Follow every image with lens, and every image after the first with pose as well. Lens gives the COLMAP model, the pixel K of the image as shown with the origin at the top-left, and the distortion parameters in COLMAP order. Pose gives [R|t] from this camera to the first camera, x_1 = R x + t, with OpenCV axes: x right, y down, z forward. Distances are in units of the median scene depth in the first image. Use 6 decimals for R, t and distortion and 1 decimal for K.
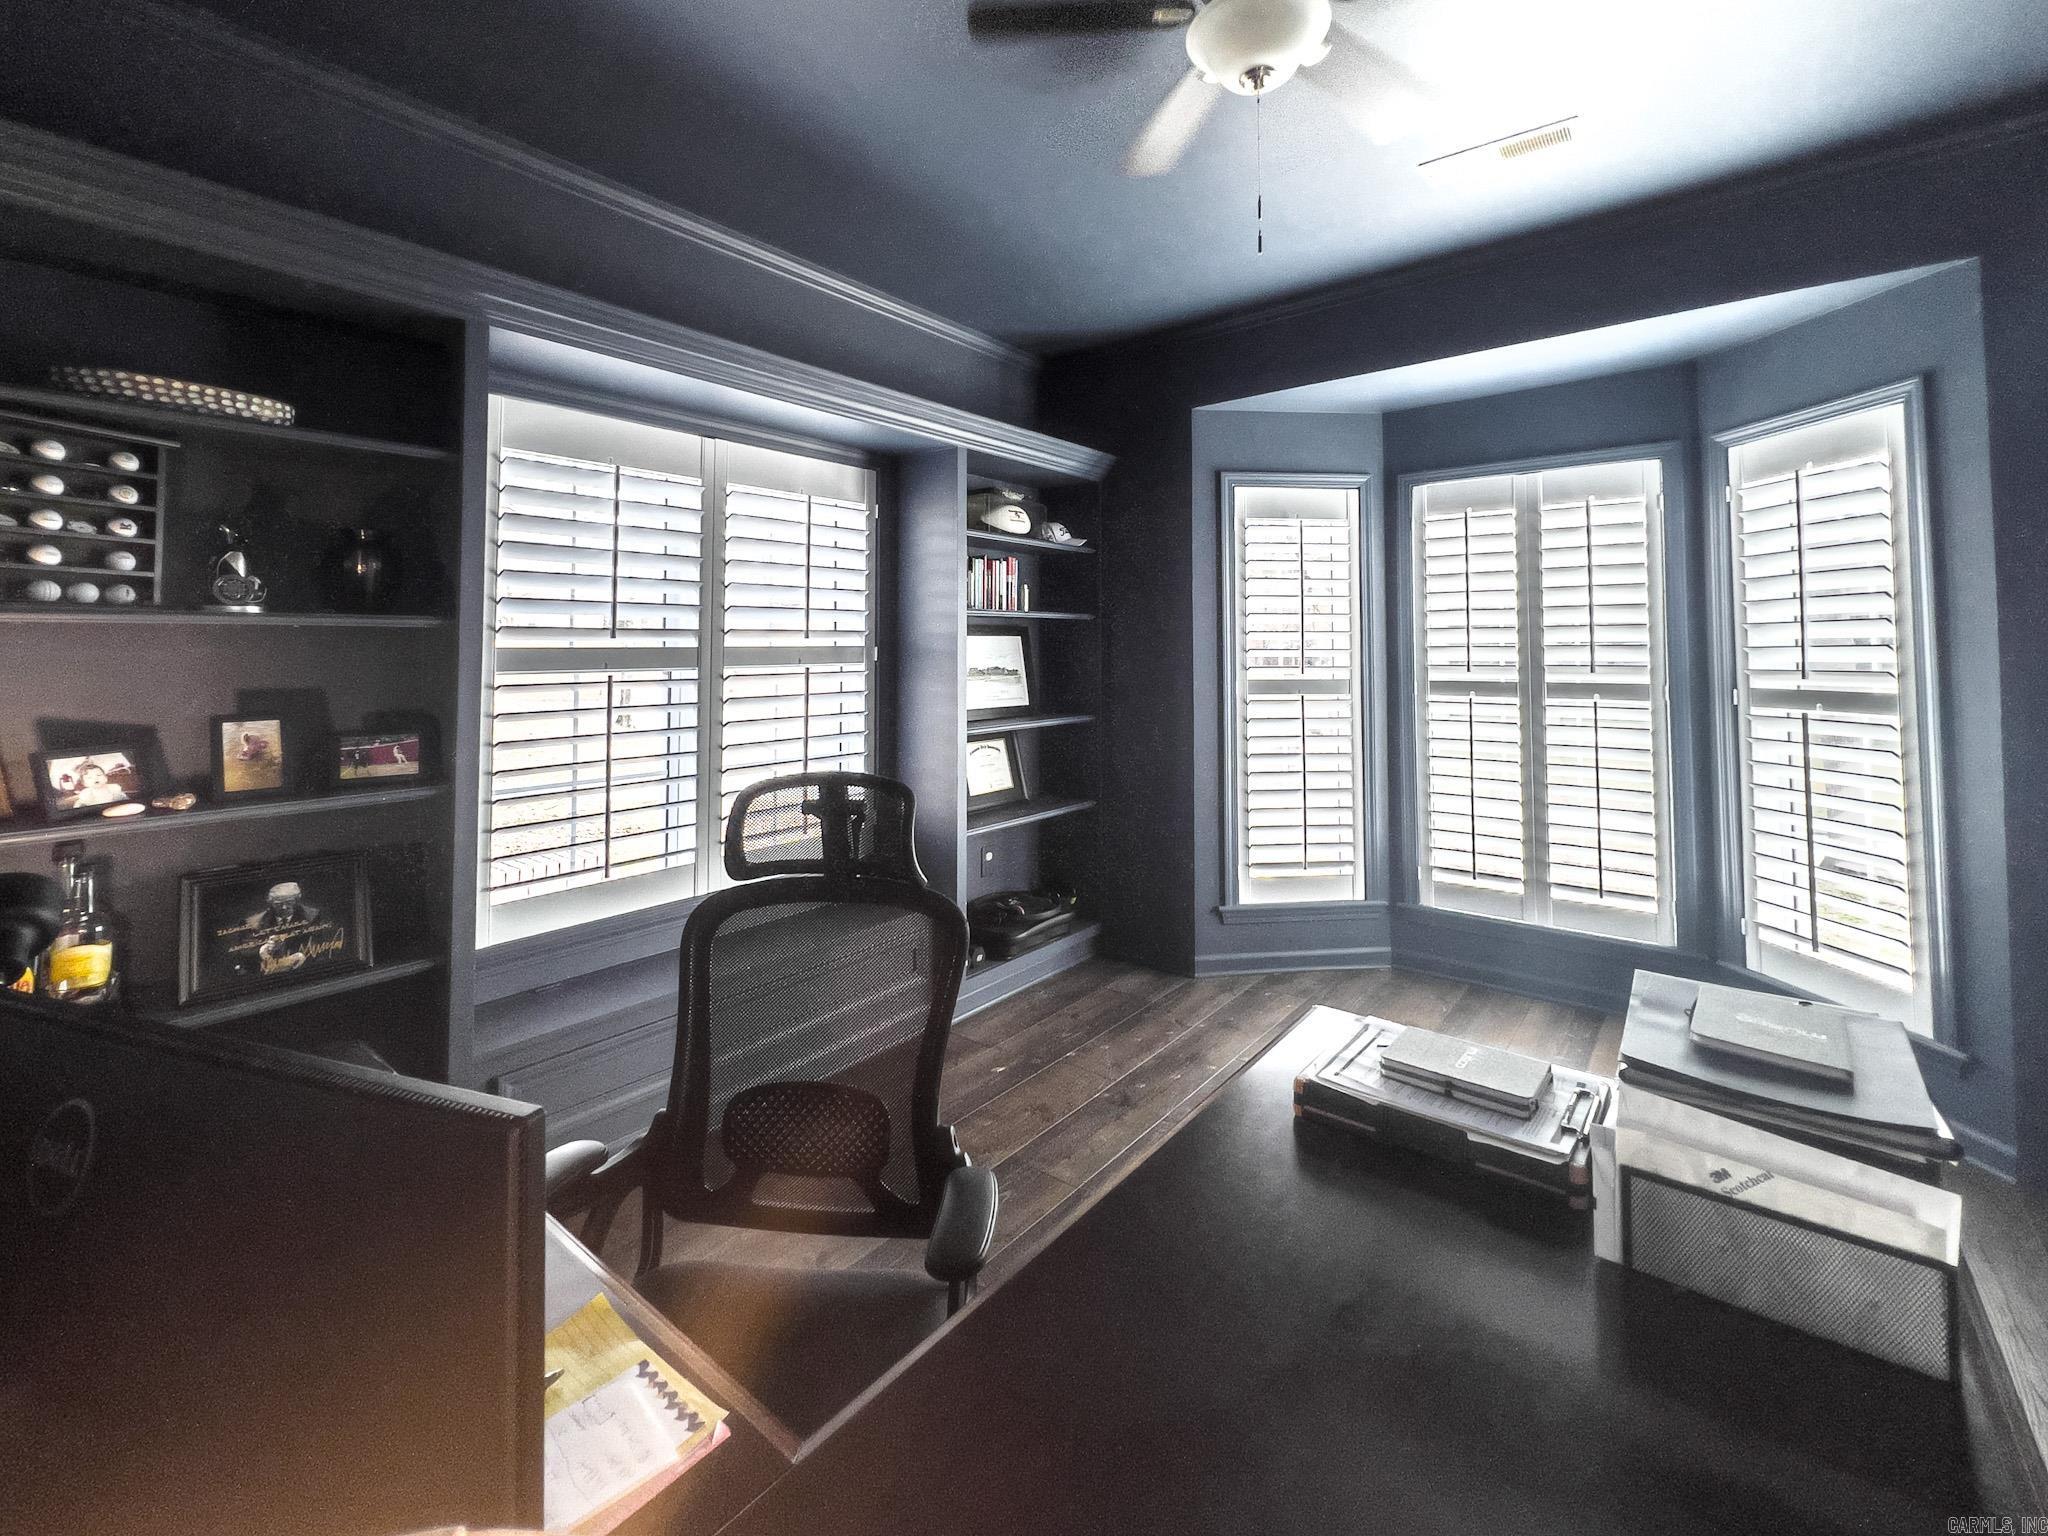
lens RADIAL K [[866.7, 0, 1026.5], [0, 866.7, 624.4], [0, 0, 1]] dist [0.002545, 0.000010]
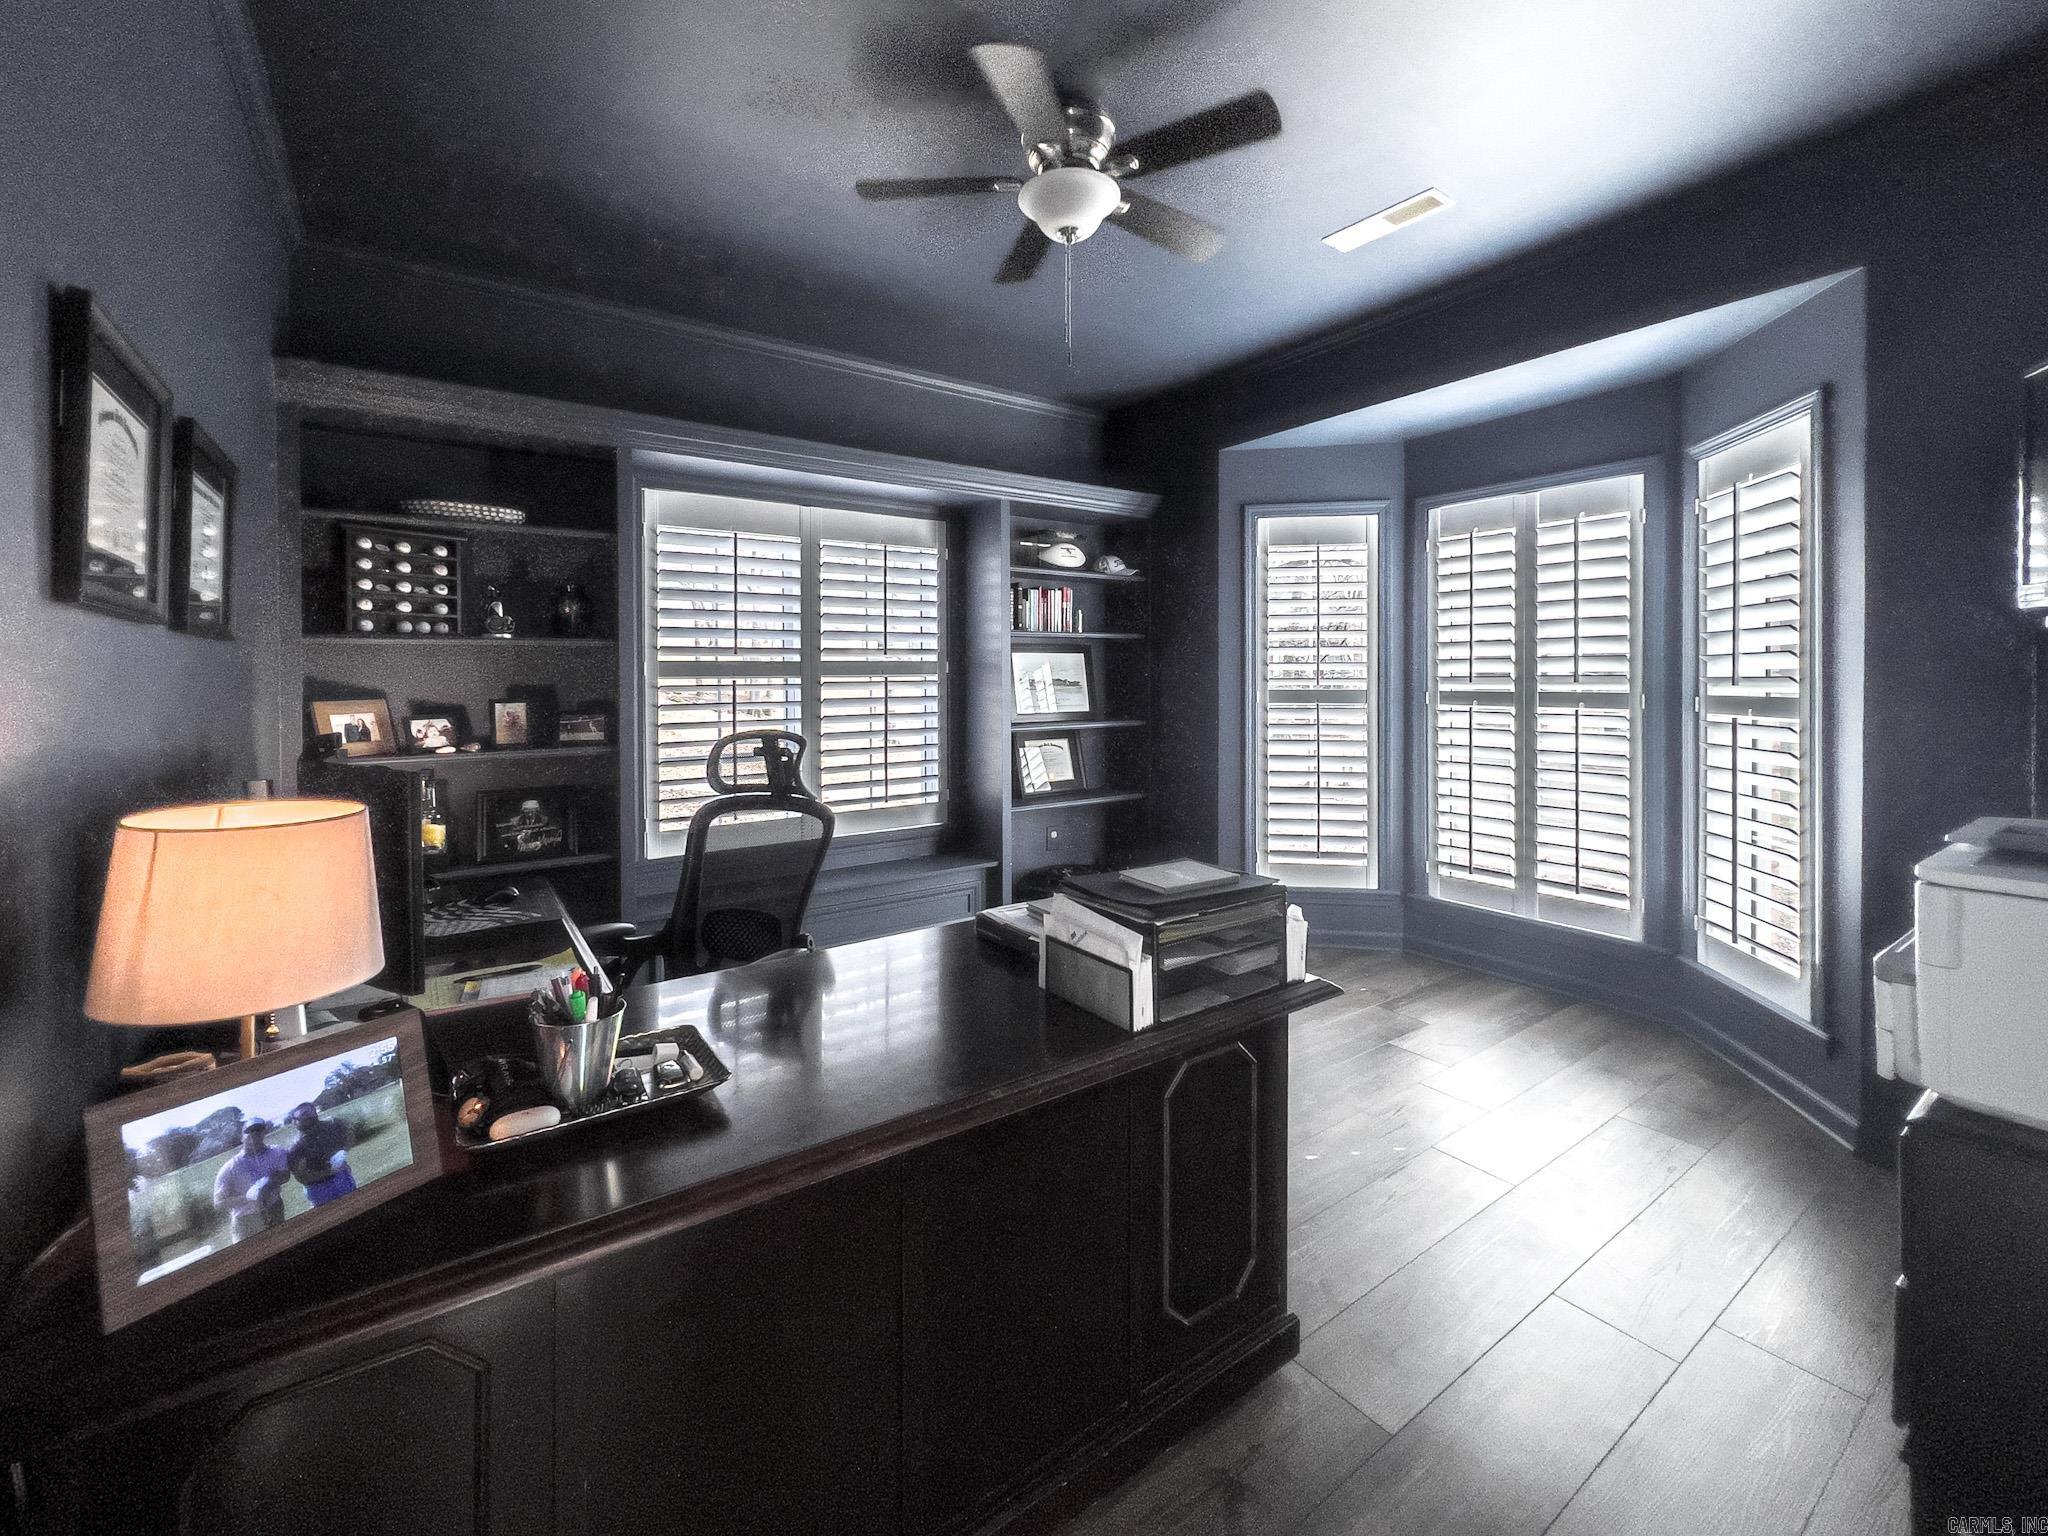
lens RADIAL K [[848.6, 0, 1028.9], [0, 848.6, 694.8], [0, 0, 1]] dist [-0.000779, -0.000402]
pose [[0.962106, 0.005416, -0.272623, 0.283803], [0.008920, 0.998642, 0.051319, 0.011342], [0.272531, -0.051806, 0.960751, -0.163350]]
